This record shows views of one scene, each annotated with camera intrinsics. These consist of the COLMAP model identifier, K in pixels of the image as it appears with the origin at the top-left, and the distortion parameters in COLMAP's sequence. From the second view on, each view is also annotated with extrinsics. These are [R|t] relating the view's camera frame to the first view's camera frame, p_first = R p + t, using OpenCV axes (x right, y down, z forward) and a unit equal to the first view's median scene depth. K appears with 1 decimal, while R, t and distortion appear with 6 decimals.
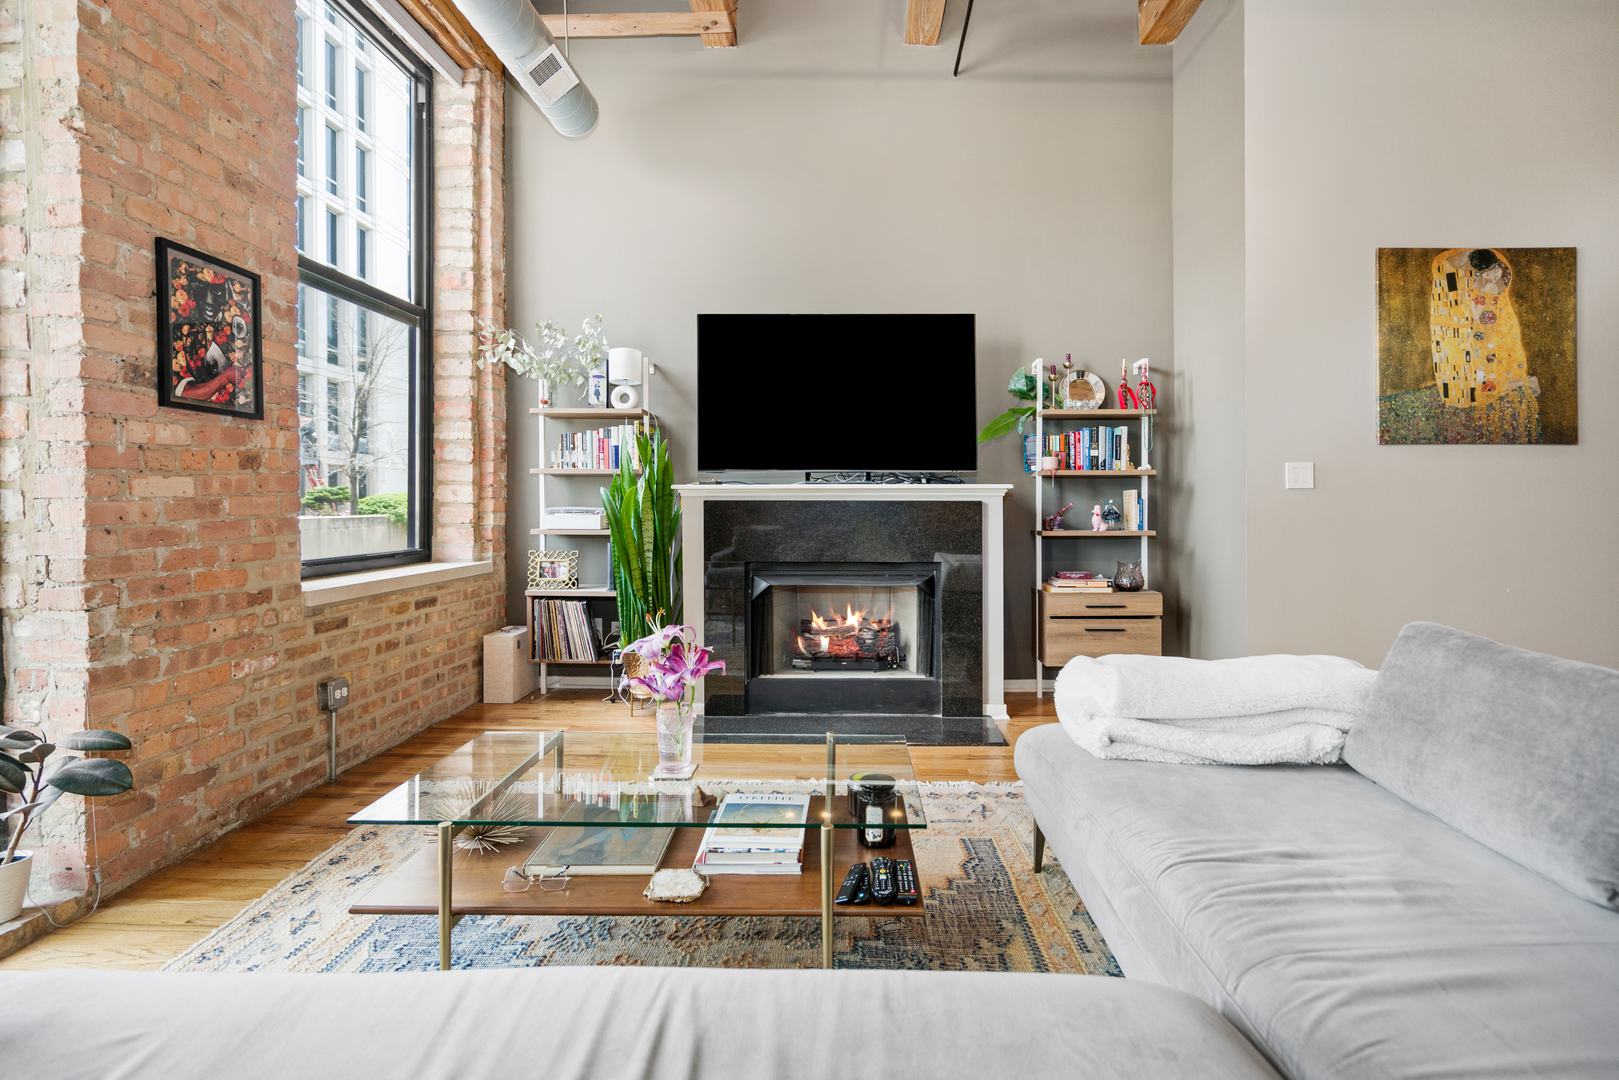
lens RADIAL K [[786.6, 0, 846.5], [0, 786.6, 506.7], [0, 0, 1]] dist [-0.008910, 0.003652]
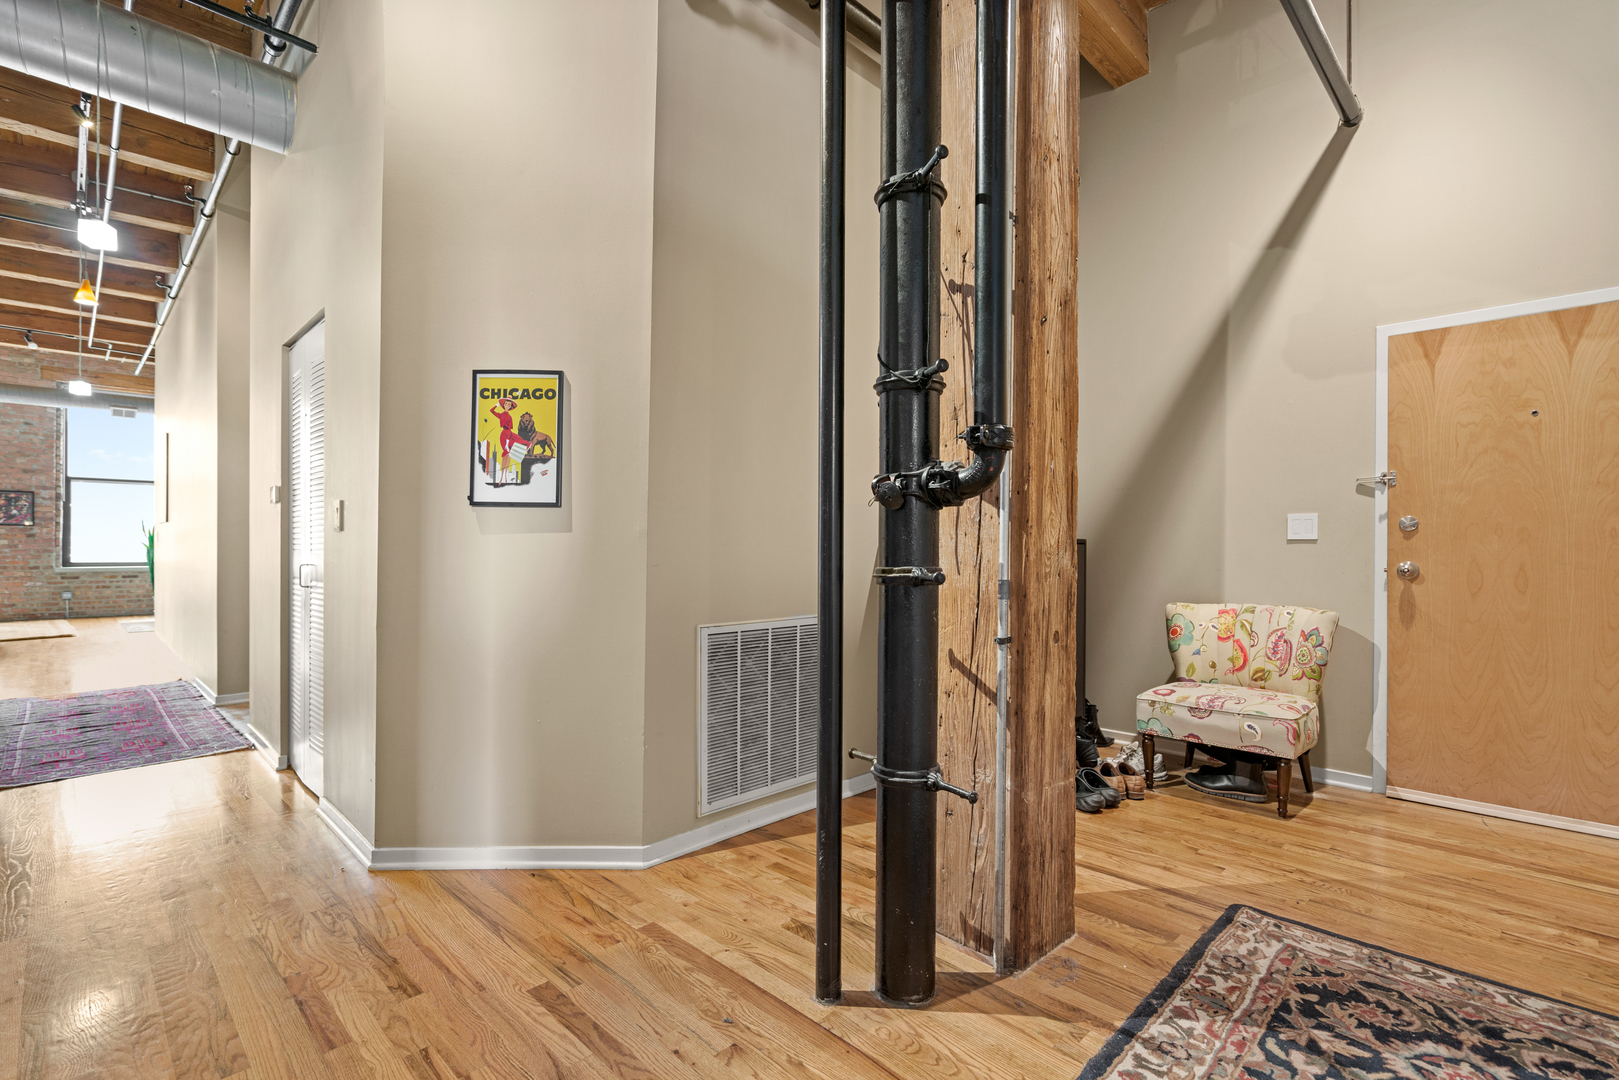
lens RADIAL K [[740.3, 0, 786.5], [0, 740.3, 542.0], [0, 0, 1]] dist [0.000063, -0.000616]
pose [[0.703126, -0.010129, -0.710993, 4.242854], [-0.002398, 0.999859, -0.016616, 0.028759], [0.711061, 0.013388, 0.703003, 0.928597]]
